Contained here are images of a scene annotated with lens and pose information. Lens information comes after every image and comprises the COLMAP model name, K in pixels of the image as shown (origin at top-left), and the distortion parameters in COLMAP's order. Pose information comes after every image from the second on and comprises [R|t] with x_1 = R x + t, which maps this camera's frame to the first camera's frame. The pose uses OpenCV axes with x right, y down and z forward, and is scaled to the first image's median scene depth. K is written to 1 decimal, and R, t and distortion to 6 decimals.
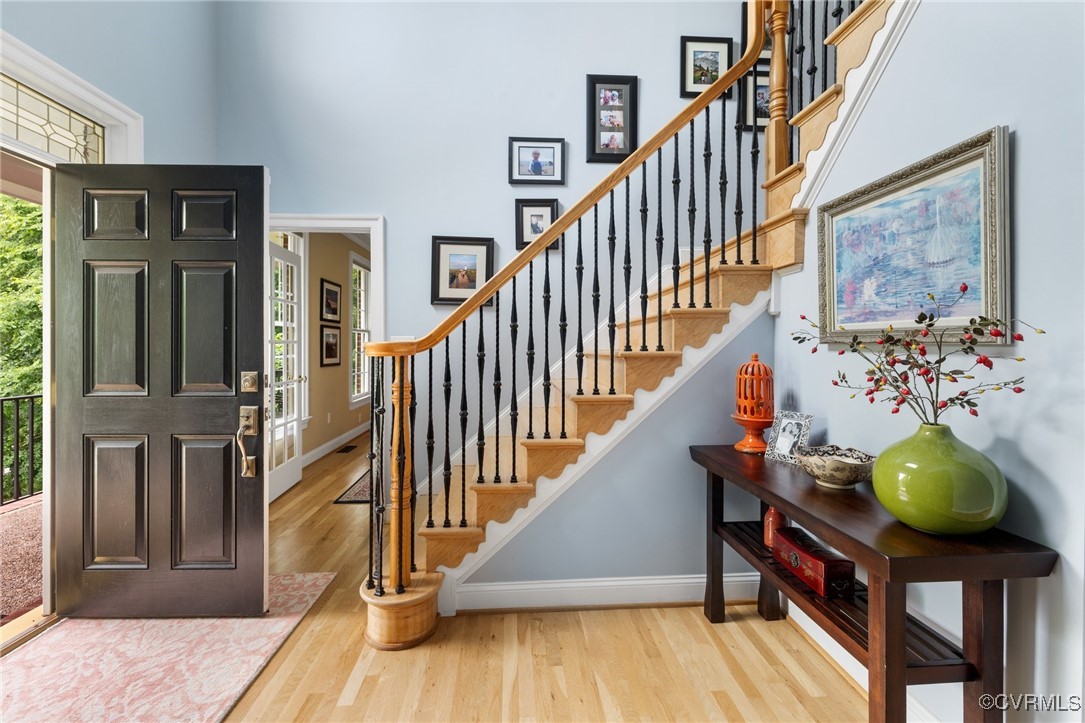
lens RADIAL K [[478.2, 0, 538.3], [0, 478.2, 335.0], [0, 0, 1]] dist [-0.000911, -0.000015]
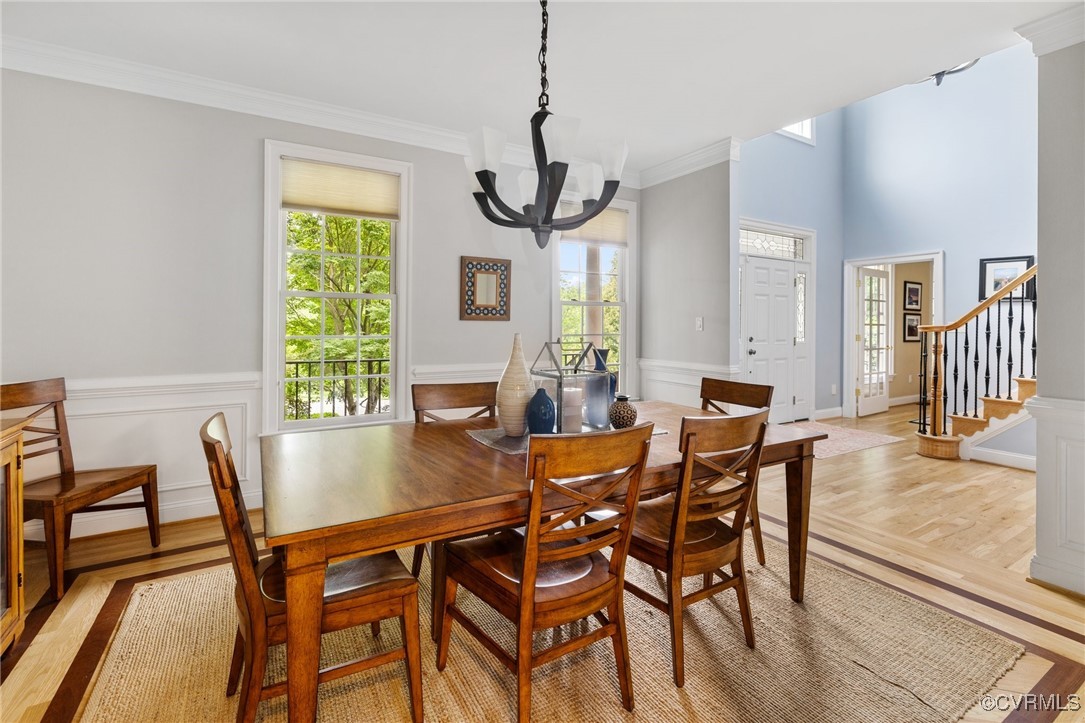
lens RADIAL K [[480.8, 0, 545.3], [0, 480.8, 318.2], [0, 0, 1]] dist [-0.003128, -0.000076]
pose [[0.467399, 0.006044, -0.884026, 0.510178], [-0.003287, 0.999982, 0.005099, -0.014486], [0.884040, 0.000523, 0.467410, -1.012921]]
